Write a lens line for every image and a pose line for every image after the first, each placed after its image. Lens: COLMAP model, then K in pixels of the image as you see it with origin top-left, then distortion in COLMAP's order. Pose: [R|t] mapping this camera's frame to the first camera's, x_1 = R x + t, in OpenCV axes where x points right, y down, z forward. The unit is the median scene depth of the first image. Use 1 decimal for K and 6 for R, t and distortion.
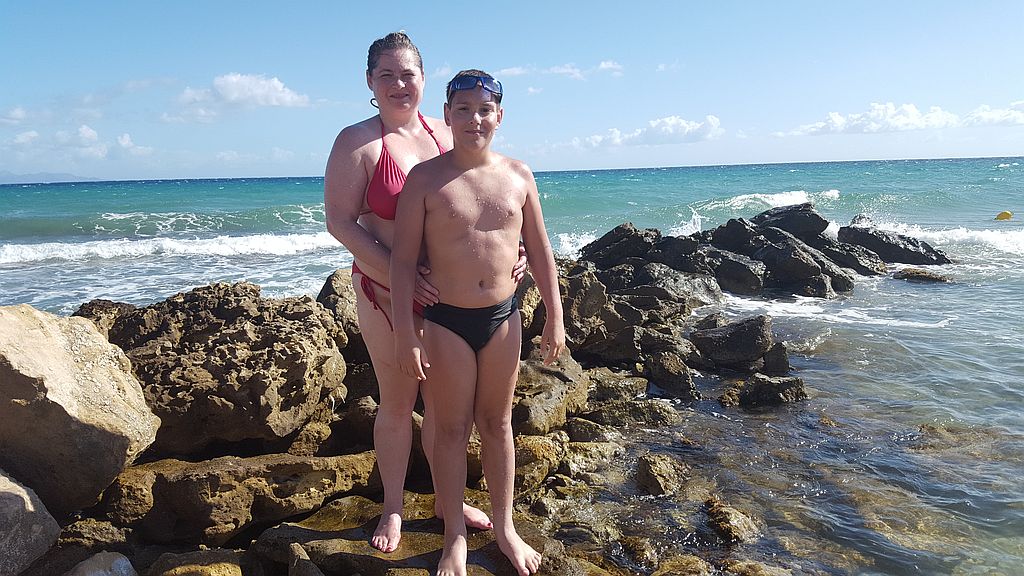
lens RADIAL K [[871.5, 0, 529.0], [0, 871.5, 289.4], [0, 0, 1]] dist [0.140514, -0.211419]
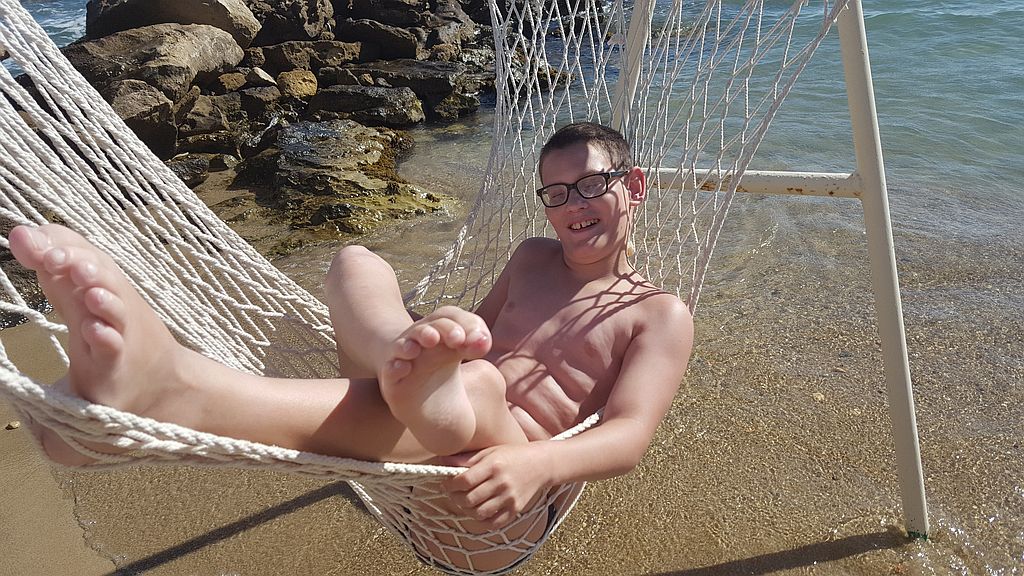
lens RADIAL K [[871.5, 0, 529.0], [0, 871.5, 289.4], [0, 0, 1]] dist [0.140514, -0.211419]
pose [[0.992833, -0.089626, 0.079050, -0.005007], [0.063916, 0.957150, 0.282452, 0.152847], [-0.100978, -0.275375, 0.956019, -0.927364]]
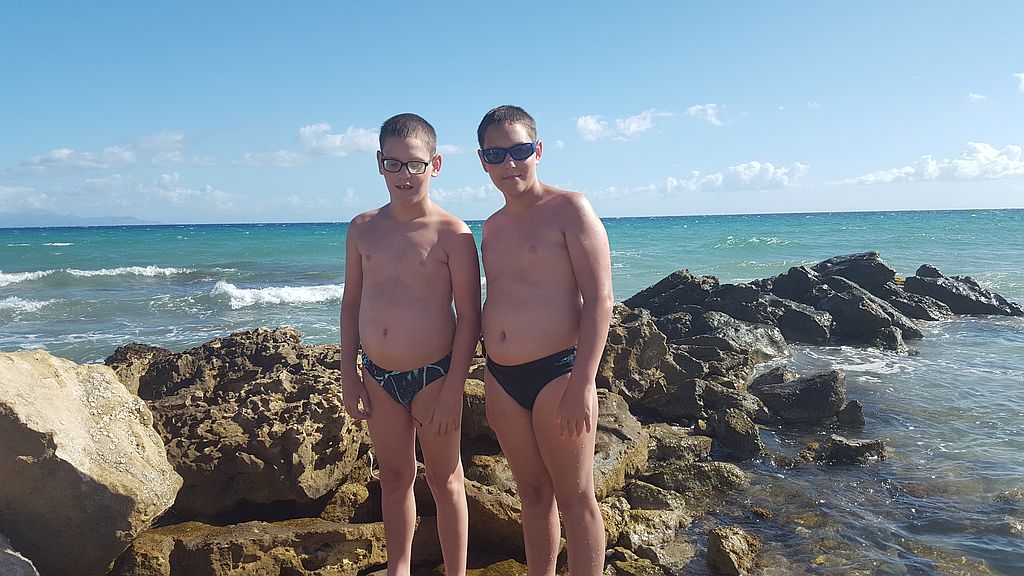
lens RADIAL K [[871.5, 0, 529.0], [0, 871.5, 289.4], [0, 0, 1]] dist [0.140514, -0.211419]
pose [[0.998313, 0.012355, -0.056728, -0.009156], [-0.015302, 0.998539, -0.051817, -0.004218], [0.056005, 0.052598, 0.997044, 0.078955]]
